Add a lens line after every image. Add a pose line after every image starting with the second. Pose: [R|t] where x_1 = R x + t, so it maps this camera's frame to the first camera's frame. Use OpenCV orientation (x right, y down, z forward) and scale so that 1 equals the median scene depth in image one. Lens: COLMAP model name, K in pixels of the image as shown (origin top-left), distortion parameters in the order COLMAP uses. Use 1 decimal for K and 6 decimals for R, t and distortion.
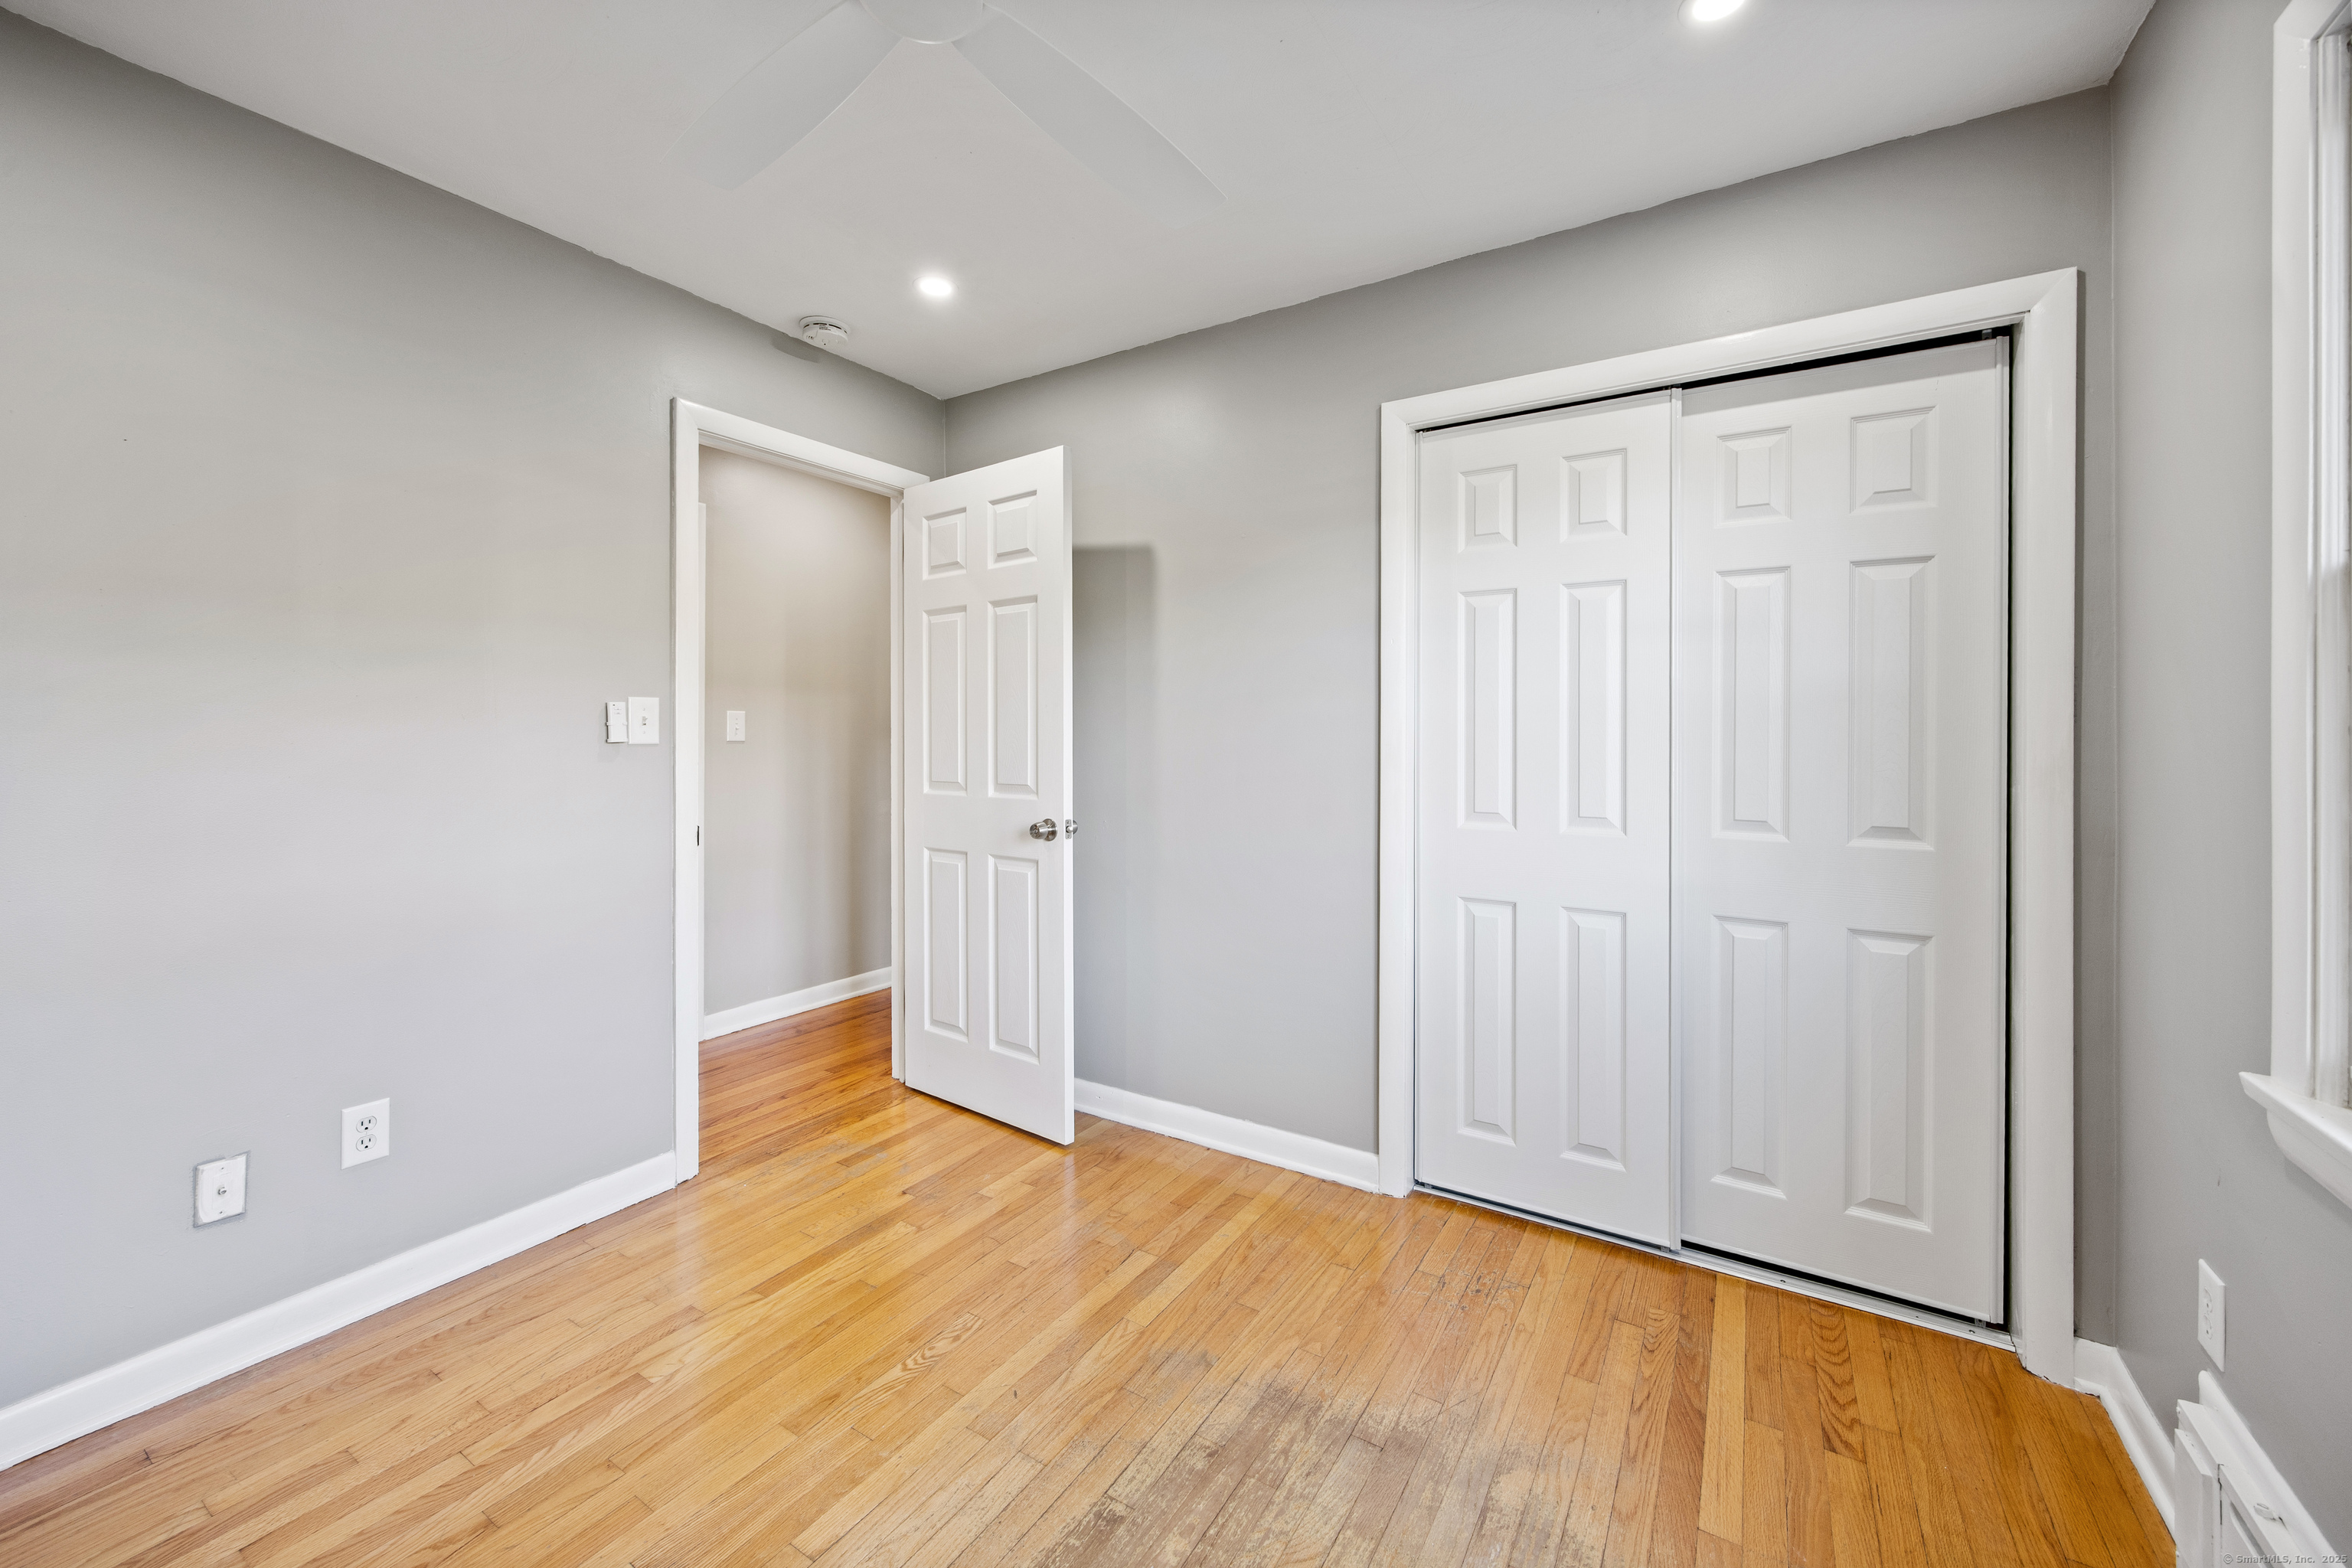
lens RADIAL K [[925.5, 0, 1163.5], [0, 925.5, 720.9], [0, 0, 1]] dist [-0.000791, -0.000099]
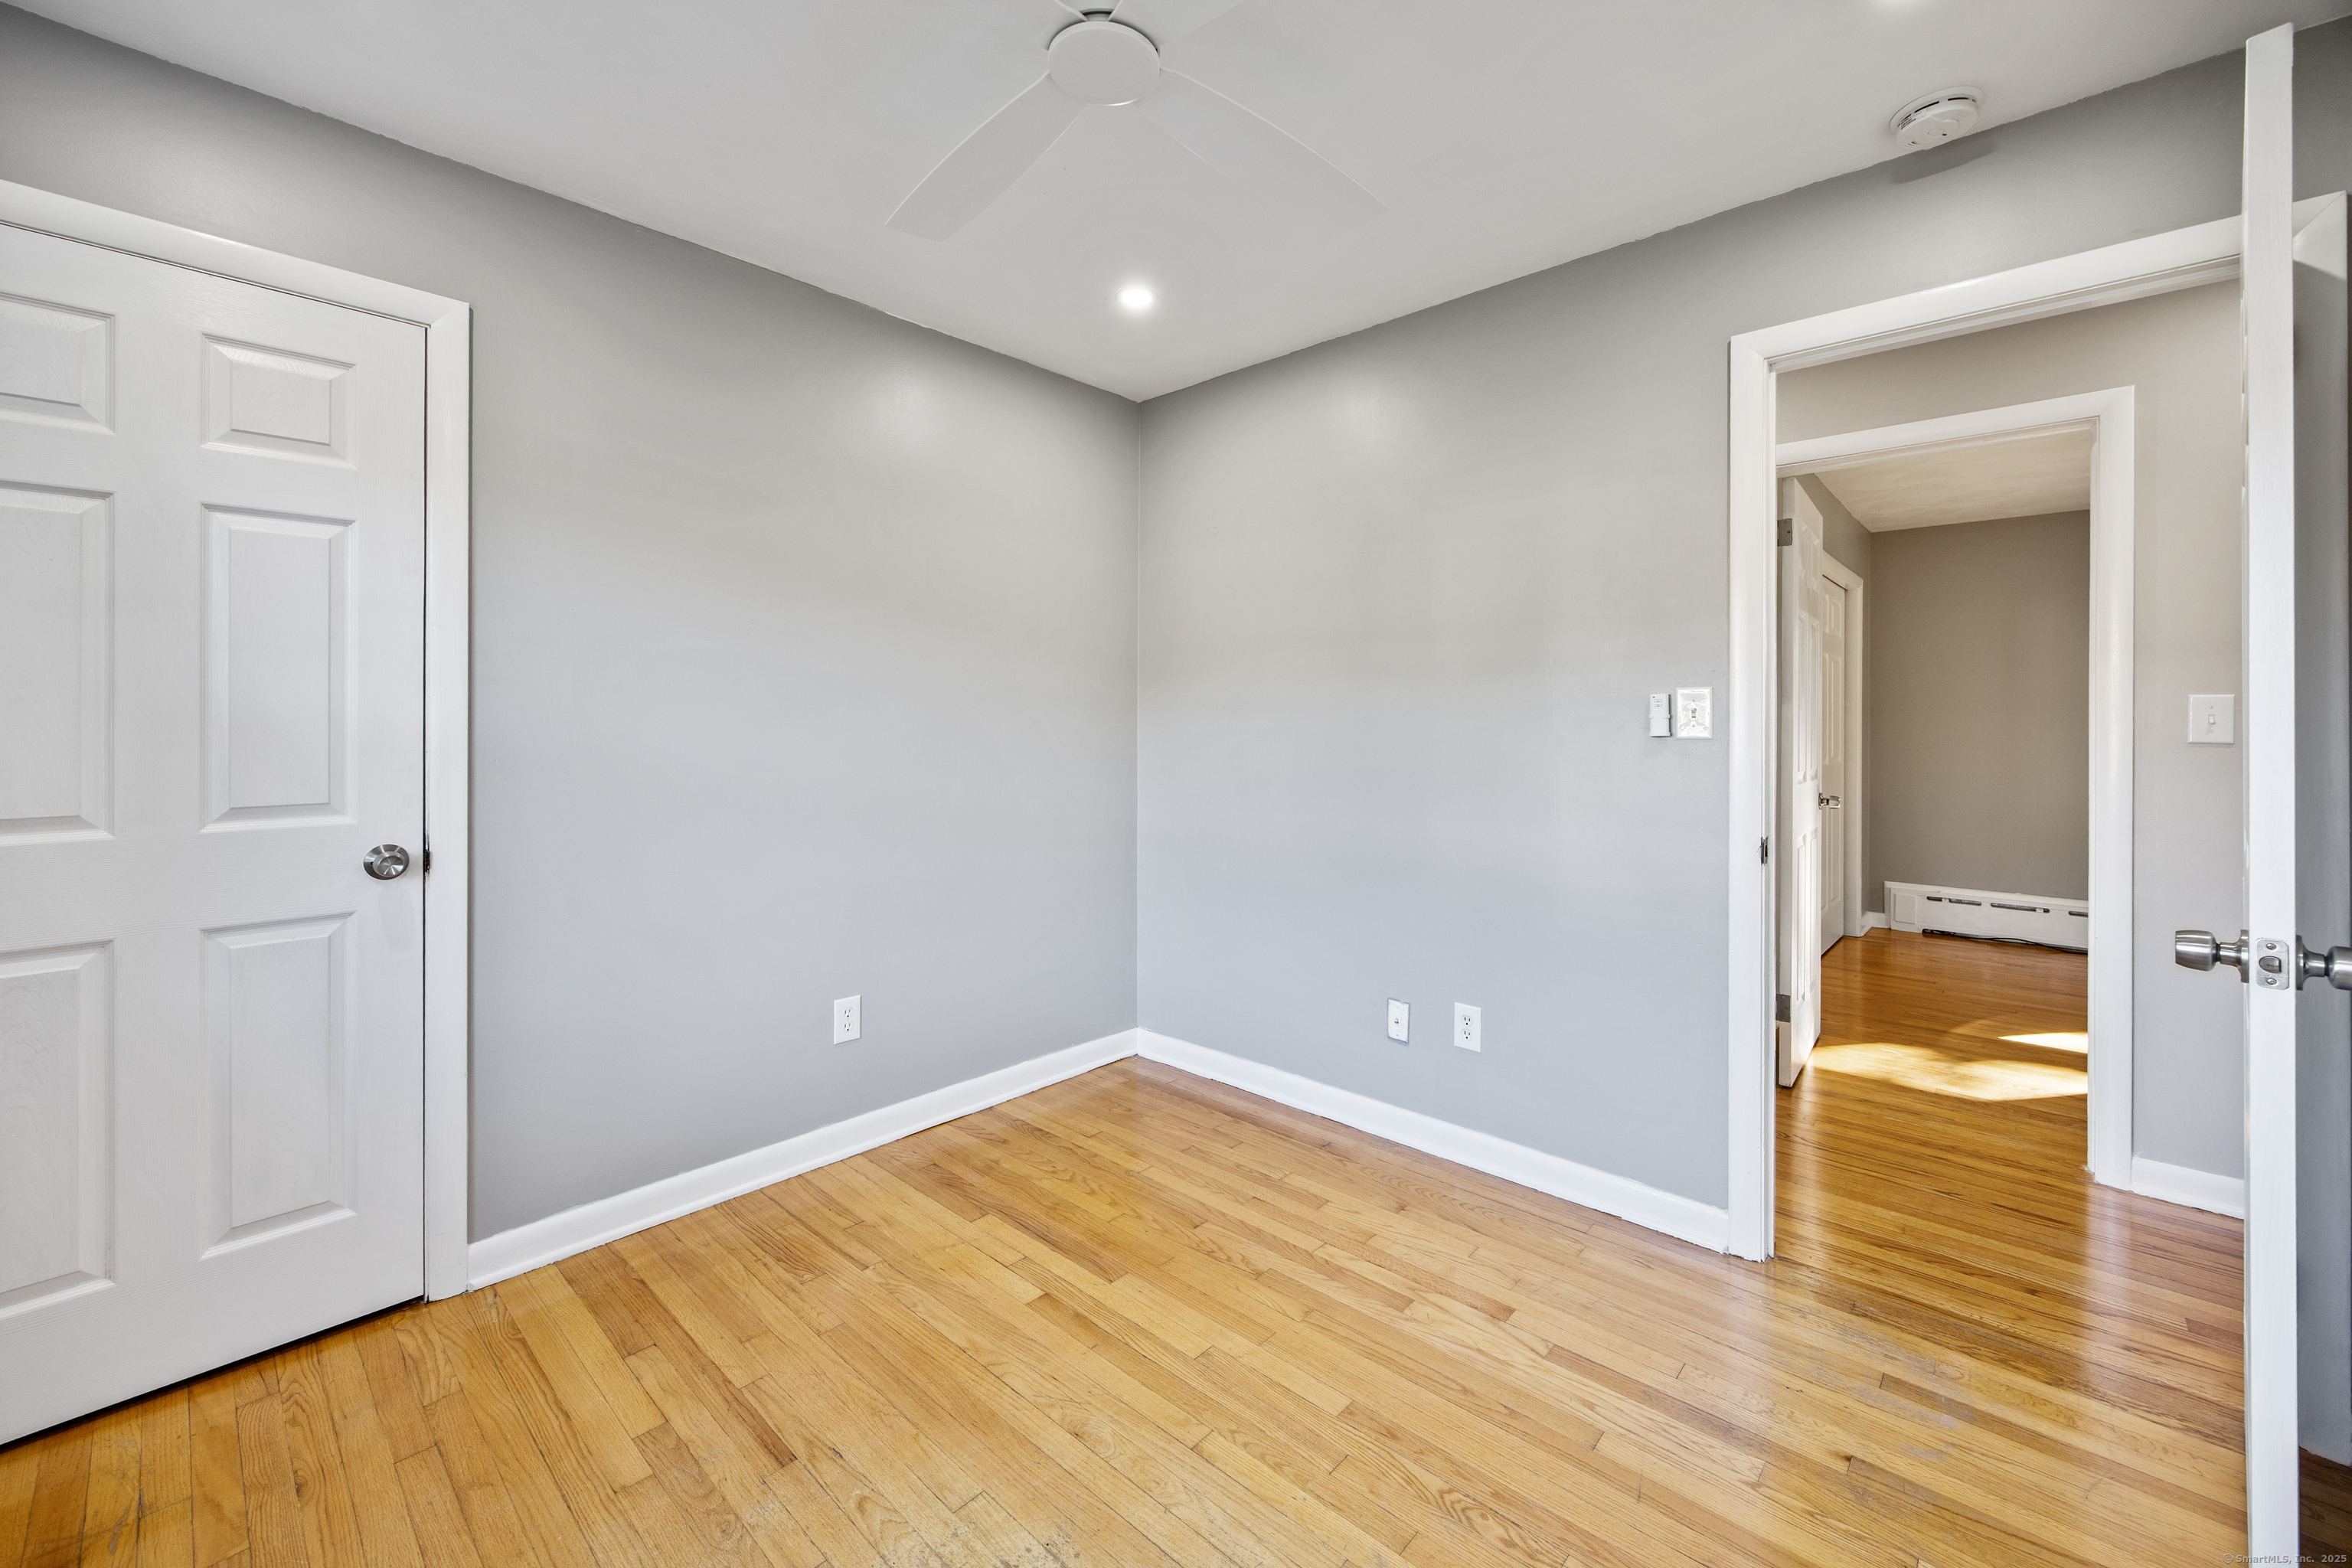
lens RADIAL K [[925.5, 0, 1163.5], [0, 925.5, 720.9], [0, 0, 1]] dist [-0.000791, -0.000099]
pose [[-0.174551, -0.004225, -0.984639, 0.492823], [0.006553, 0.999964, -0.005452, 0.011050], [0.984626, -0.007404, -0.174517, 0.765205]]
